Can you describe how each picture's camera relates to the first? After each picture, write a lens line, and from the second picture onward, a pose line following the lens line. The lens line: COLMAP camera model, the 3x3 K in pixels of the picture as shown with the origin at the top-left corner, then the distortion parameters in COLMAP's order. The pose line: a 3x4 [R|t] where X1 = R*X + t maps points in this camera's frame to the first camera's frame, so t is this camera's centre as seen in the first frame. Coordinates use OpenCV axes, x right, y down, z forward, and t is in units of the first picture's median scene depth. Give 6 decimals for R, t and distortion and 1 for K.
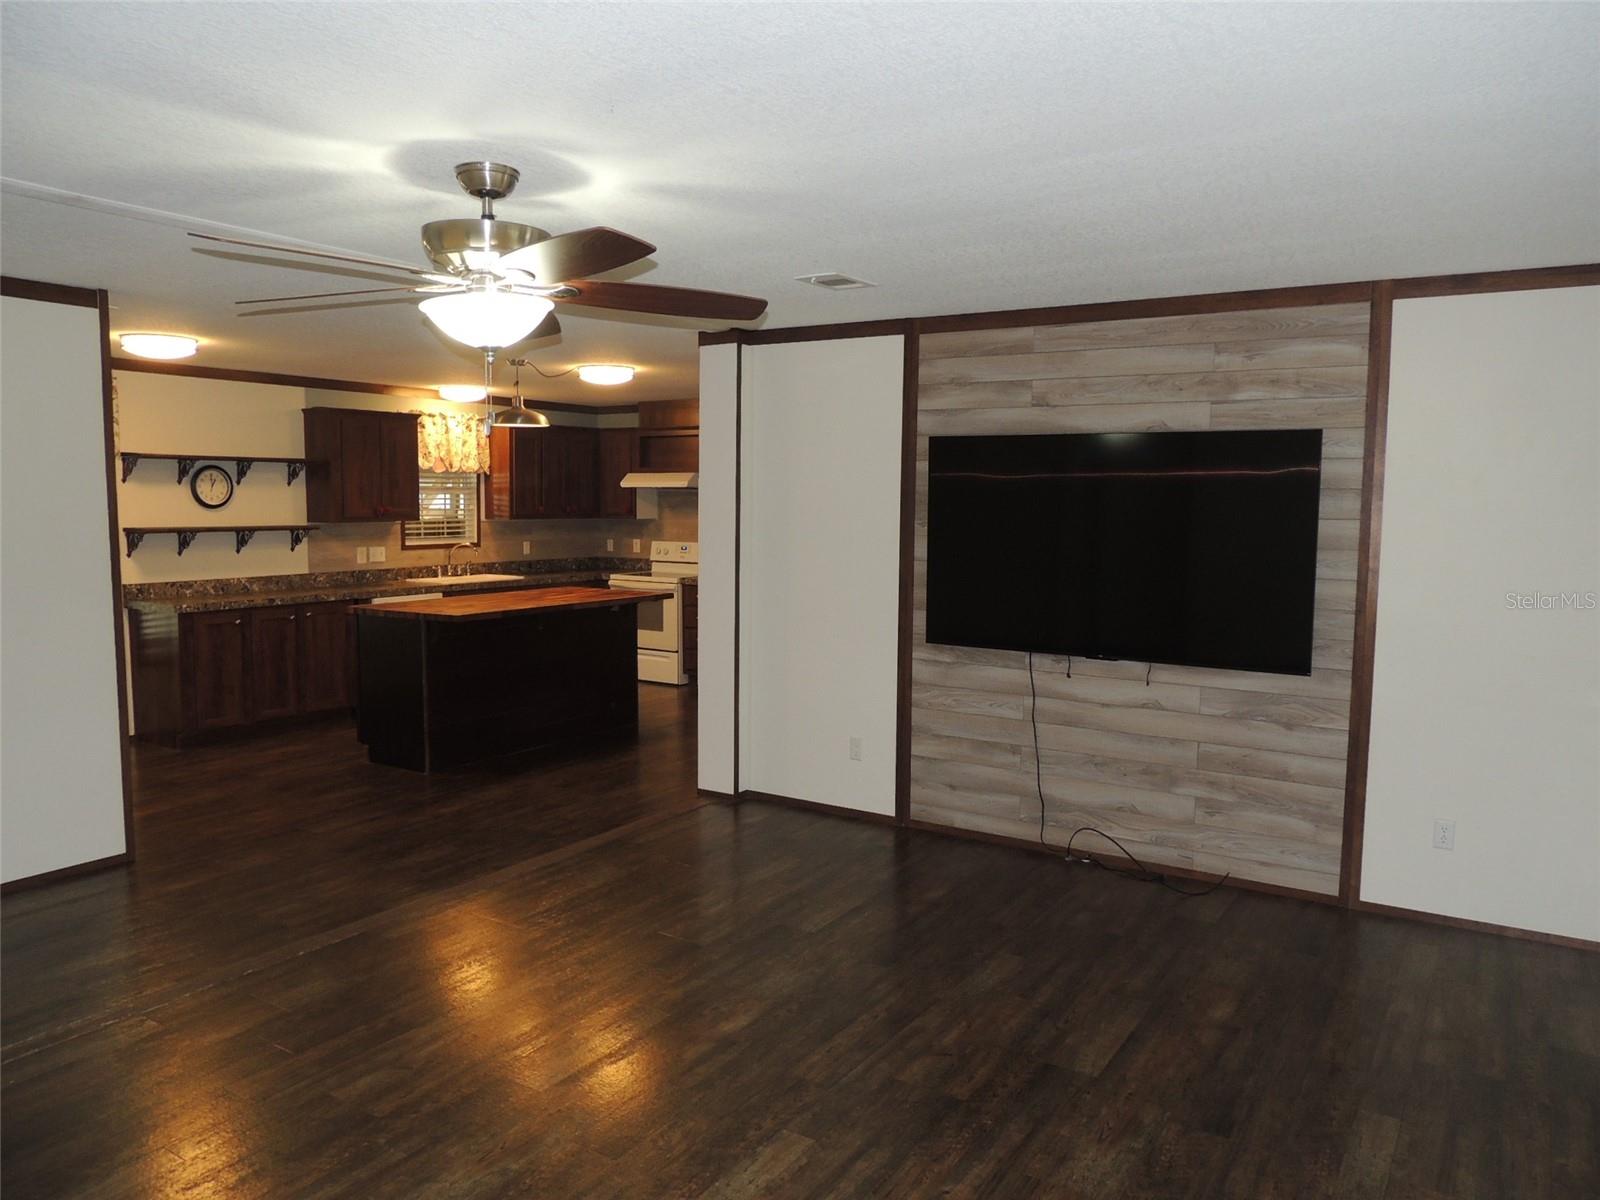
lens RADIAL K [[1138.7, 0, 810.7], [0, 1138.7, 602.1], [0, 0, 1]] dist [-0.019952, 0.003578]
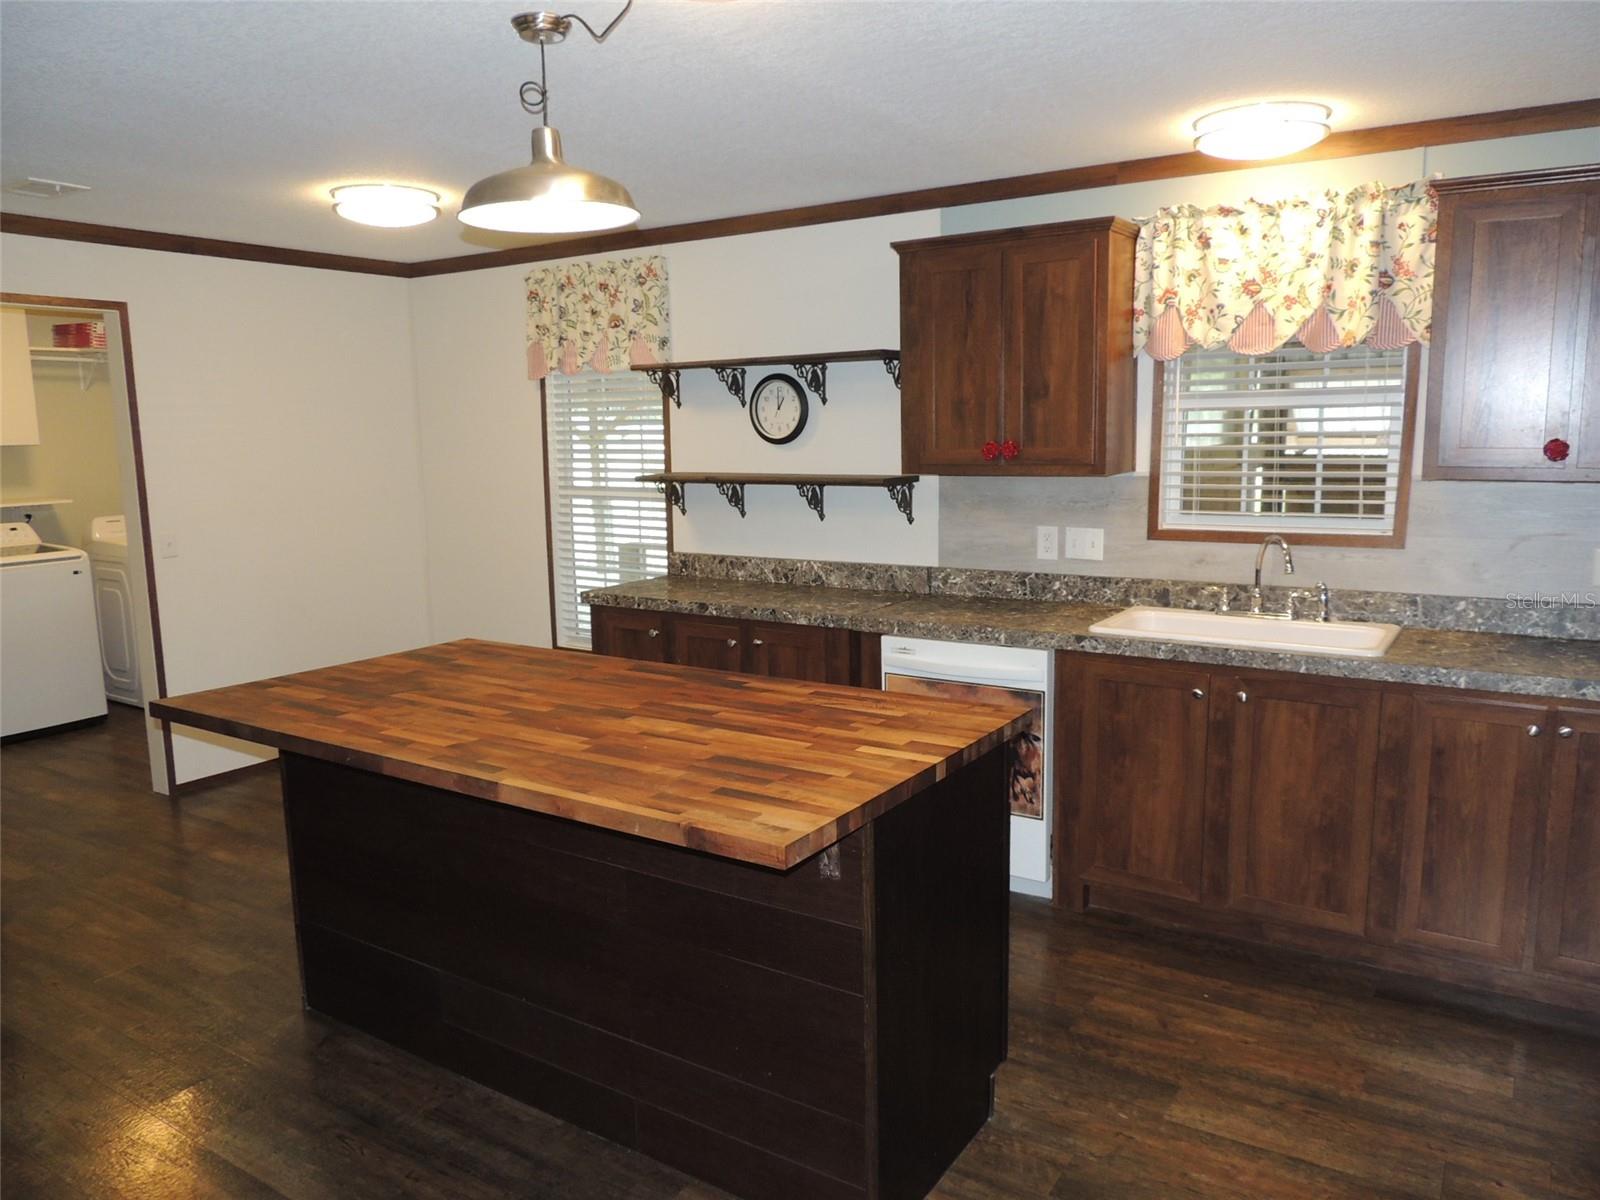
lens RADIAL K [[1102.4, 0, 800.0], [0, 1102.4, 600.0], [0, 0, 1]] dist [-0.000692, 0.001489]
pose [[0.025661, 0.143345, -0.989340, 0.073831], [-0.079291, 0.986840, 0.140926, -0.080507], [0.996521, 0.074830, 0.036689, 0.946215]]
